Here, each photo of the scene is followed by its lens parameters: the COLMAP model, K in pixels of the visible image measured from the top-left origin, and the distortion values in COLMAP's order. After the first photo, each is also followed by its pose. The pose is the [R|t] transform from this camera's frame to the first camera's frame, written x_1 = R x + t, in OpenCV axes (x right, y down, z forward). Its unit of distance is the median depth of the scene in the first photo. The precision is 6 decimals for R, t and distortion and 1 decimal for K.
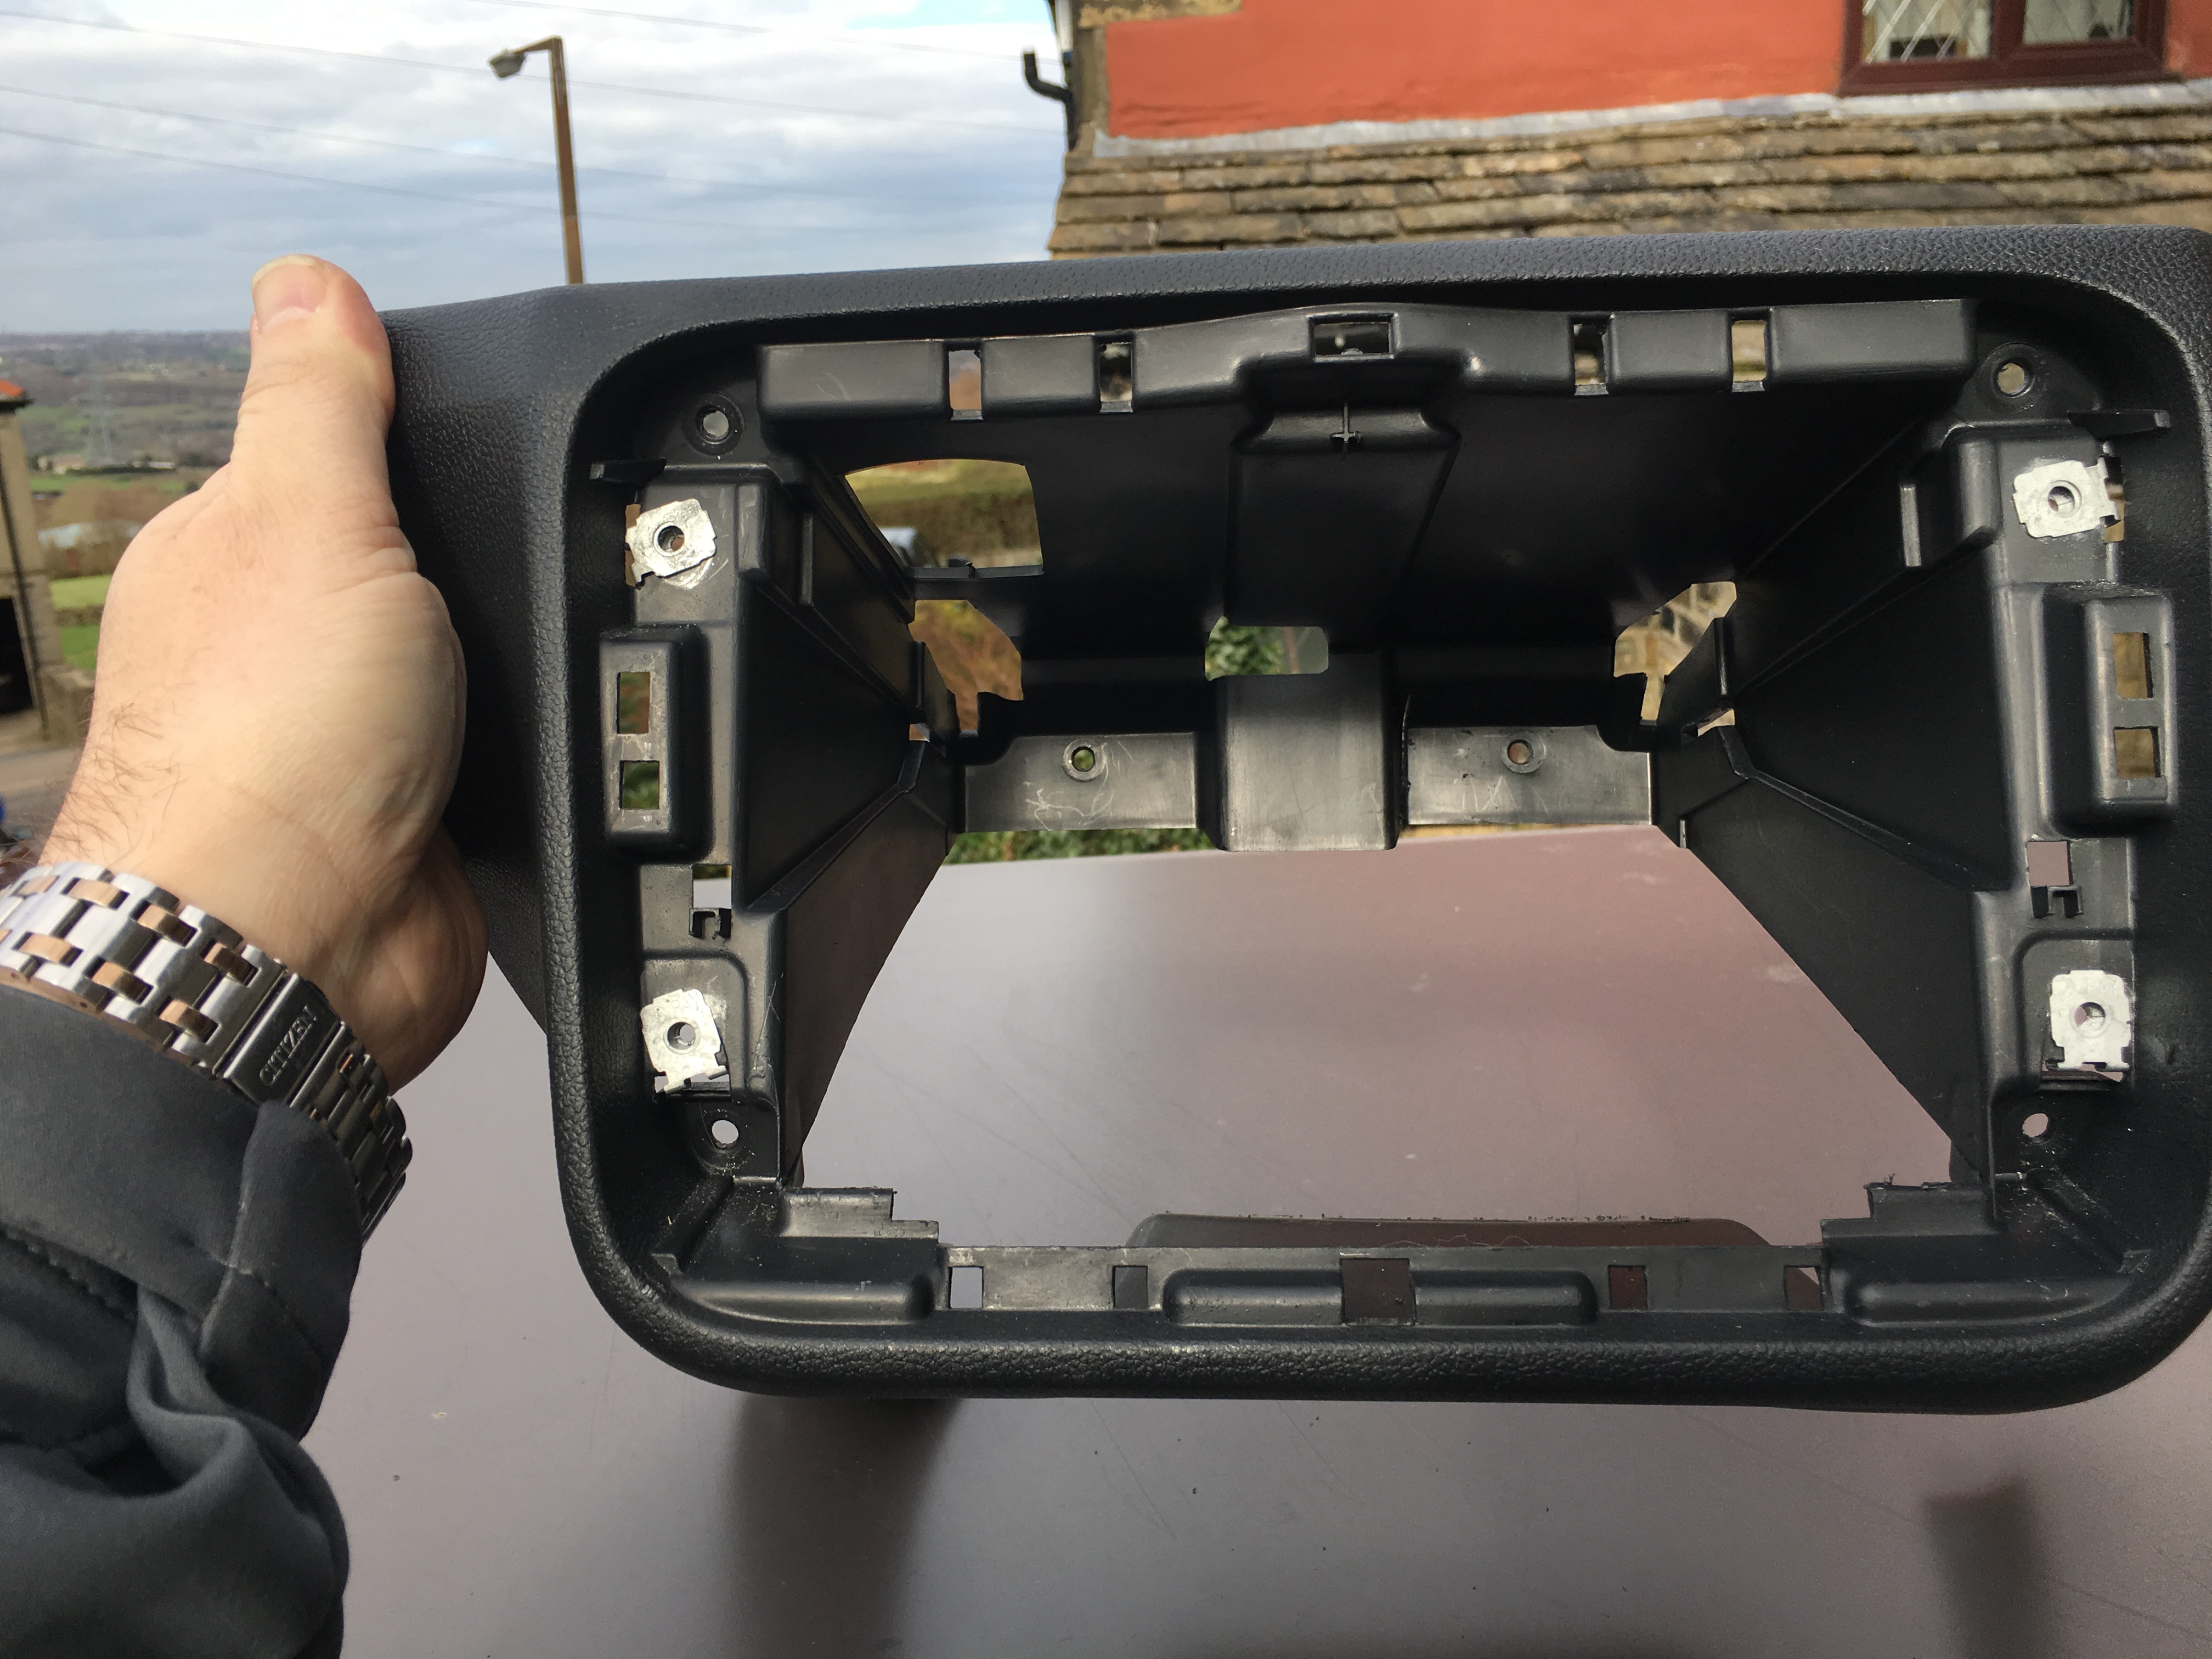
lens RADIAL K [[1914.5, 0, 1103.6], [0, 1914.5, 838.5], [0, 0, 1]] dist [-0.004538, -0.029975]
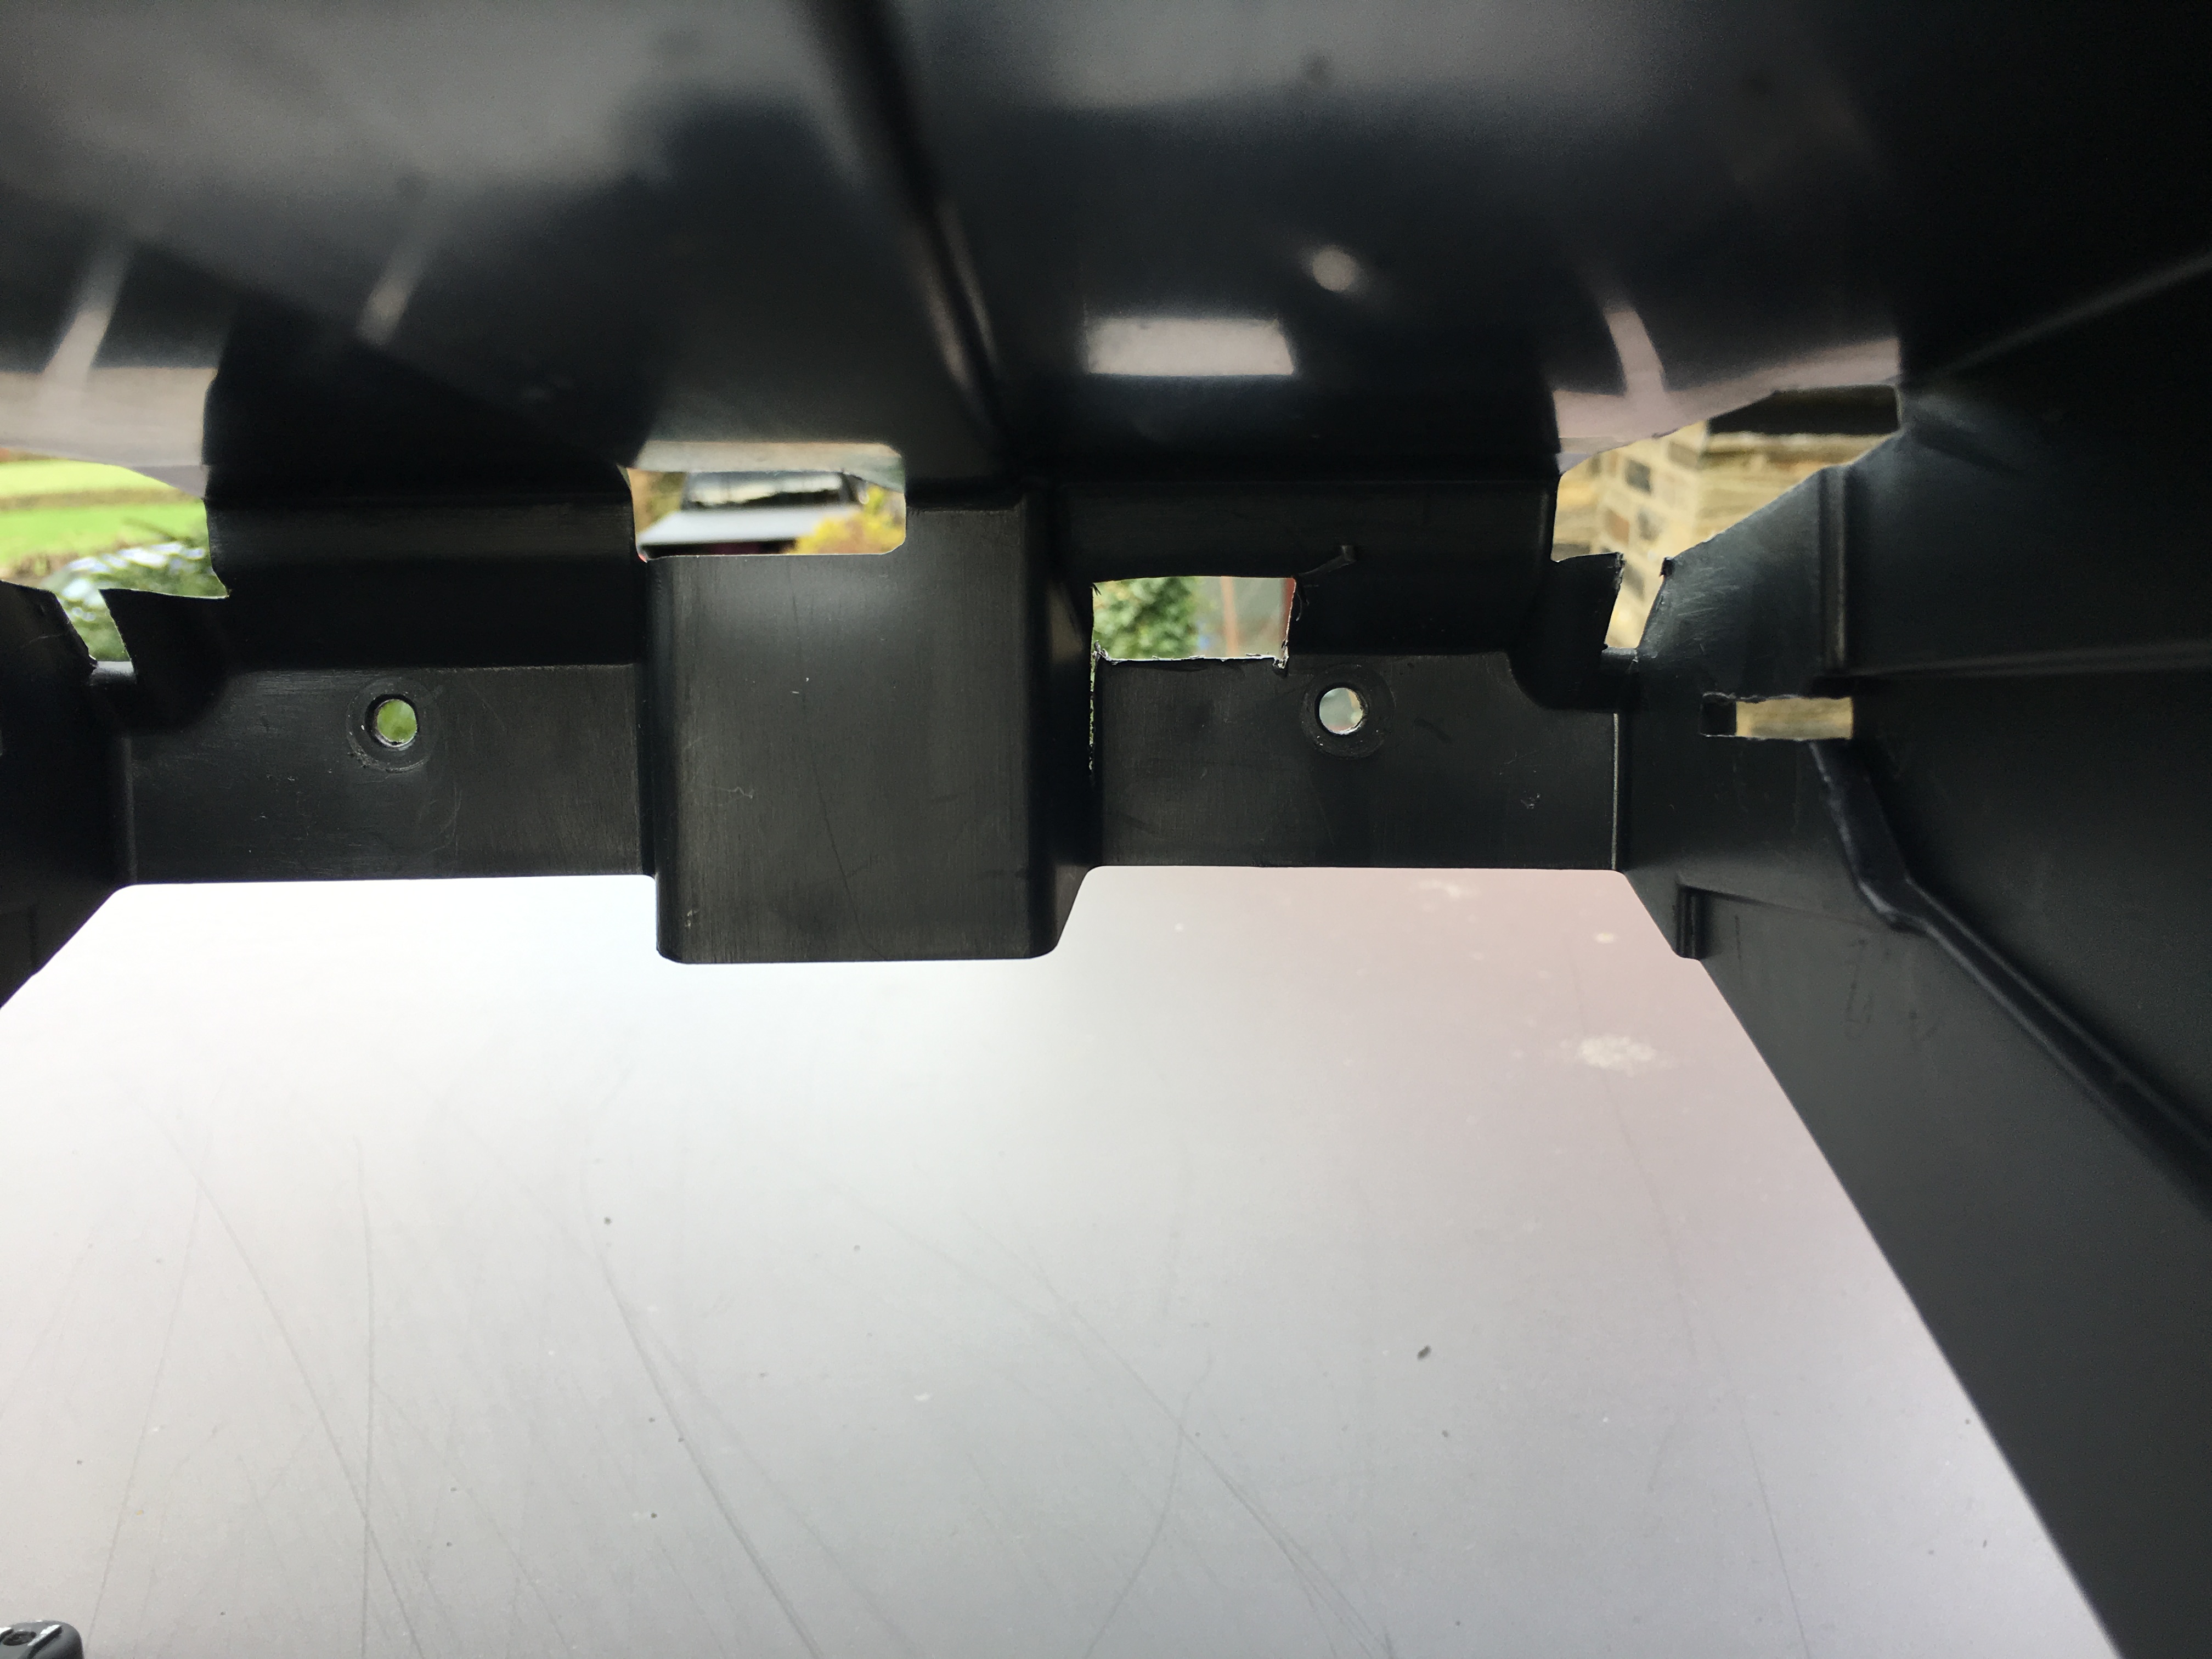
lens RADIAL K [[1914.5, 0, 1102.8], [0, 1914.5, 805.9], [0, 0, 1]] dist [-0.004538, -0.029975]
pose [[0.998338, 0.001876, 0.057594, 0.206894], [-0.011436, 0.986039, 0.166121, -0.155261], [-0.056478, -0.166504, 0.984422, 0.847526]]
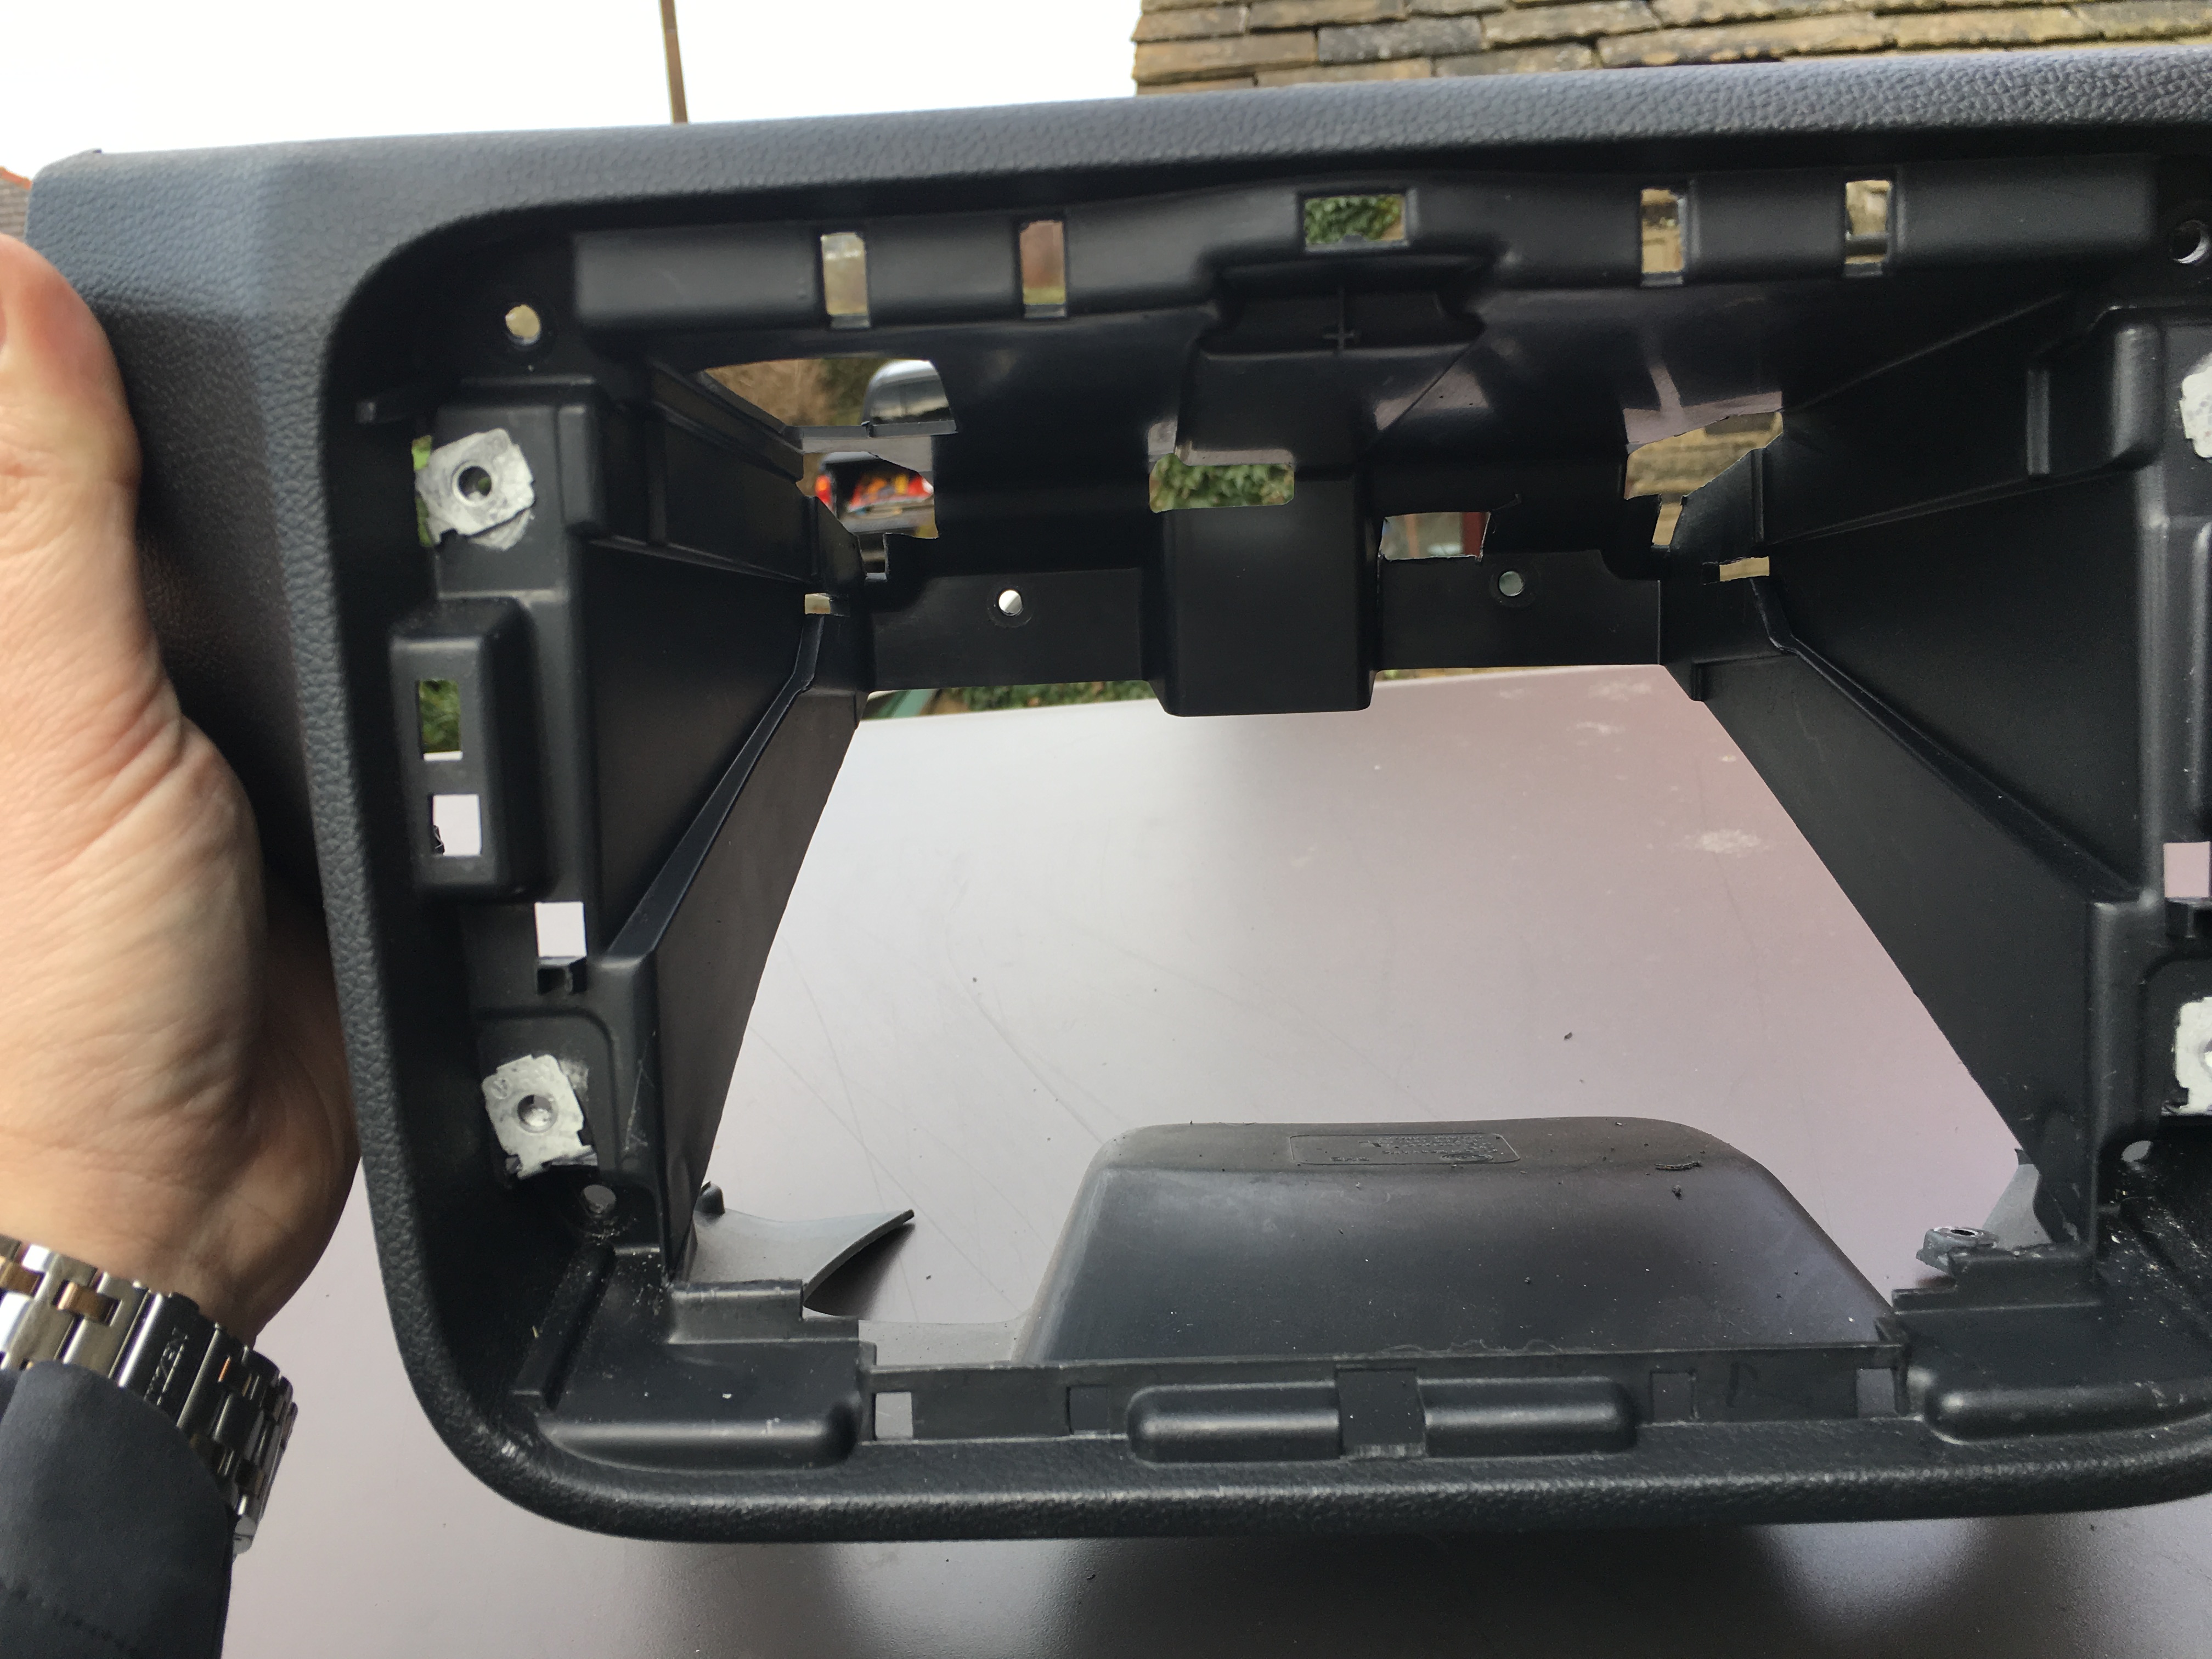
lens RADIAL K [[1914.5, 0, 1099.8], [0, 1914.5, 845.5], [0, 0, 1]] dist [-0.004538, -0.029975]
pose [[0.999156, -0.025503, 0.032198, -0.001725], [0.018595, 0.979811, 0.199062, -0.165106], [-0.036624, -0.198295, 0.979458, 0.205844]]
